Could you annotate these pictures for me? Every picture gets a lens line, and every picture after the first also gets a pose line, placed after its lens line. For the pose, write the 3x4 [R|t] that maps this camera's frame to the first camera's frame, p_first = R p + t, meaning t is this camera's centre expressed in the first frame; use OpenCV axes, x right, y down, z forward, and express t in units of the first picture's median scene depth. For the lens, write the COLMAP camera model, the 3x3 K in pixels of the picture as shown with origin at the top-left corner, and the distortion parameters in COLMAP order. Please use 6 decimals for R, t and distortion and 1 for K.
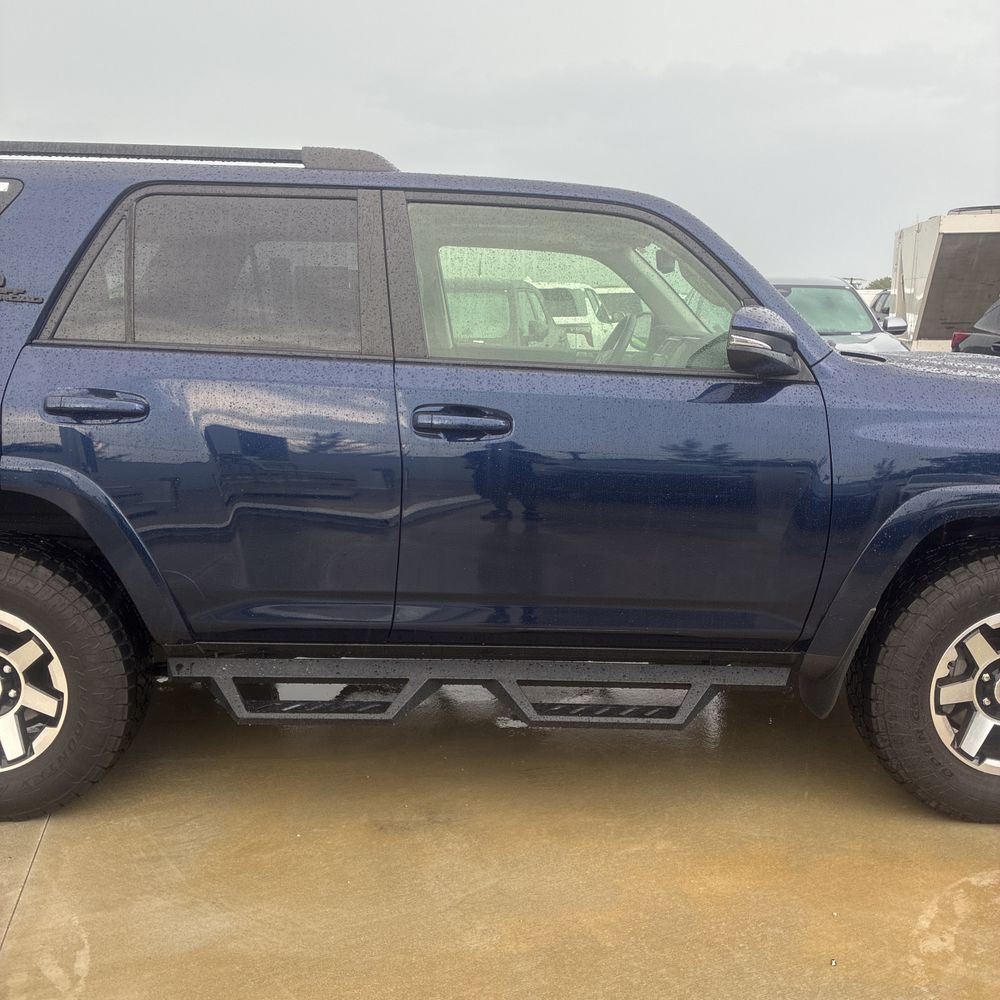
lens RADIAL K [[1034.0, 0, 518.7], [0, 1034.0, 512.4], [0, 0, 1]] dist [0.028391, 0.000000]
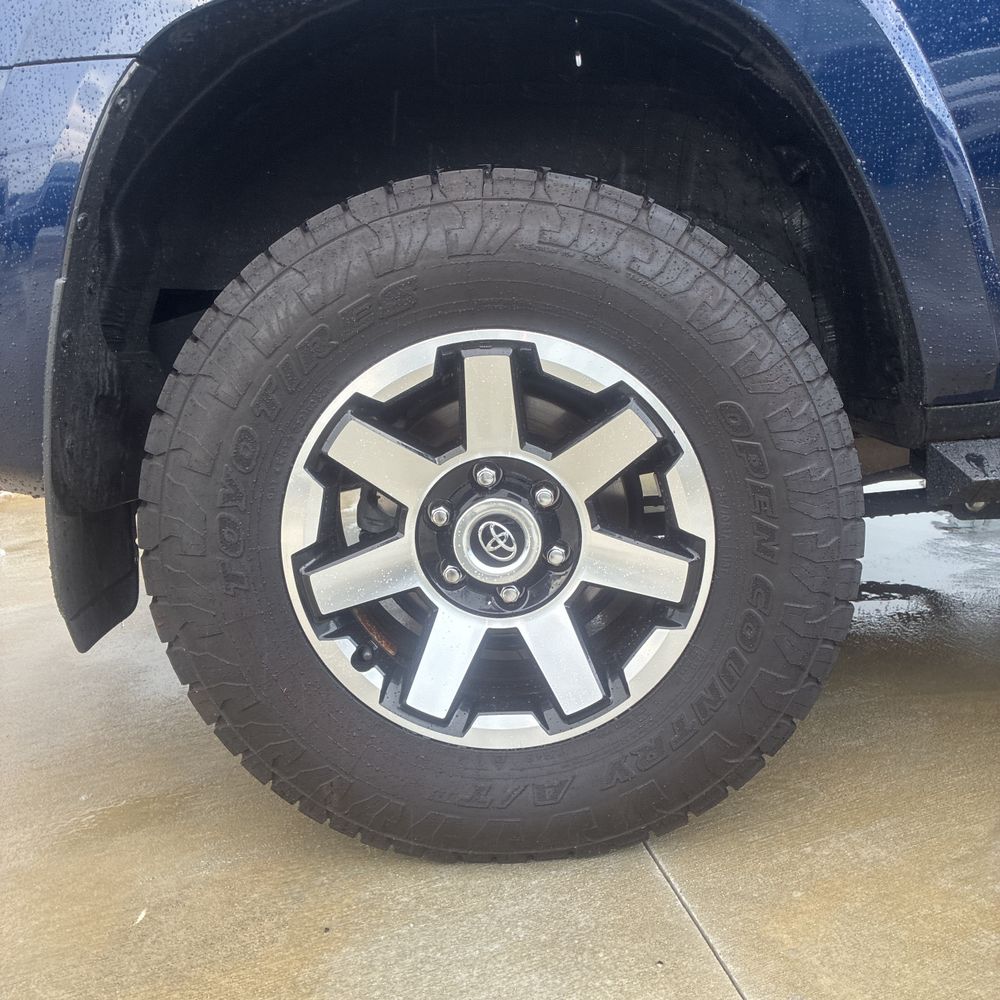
lens RADIAL K [[1034.0, 0, 525.3], [0, 1034.0, 495.0], [0, 0, 1]] dist [0.028391, 0.000000]
pose [[0.995505, -0.071994, -0.061542, -0.484876], [0.073863, 0.996857, 0.028650, 0.140914], [0.059286, -0.033067, 0.997693, 0.605687]]
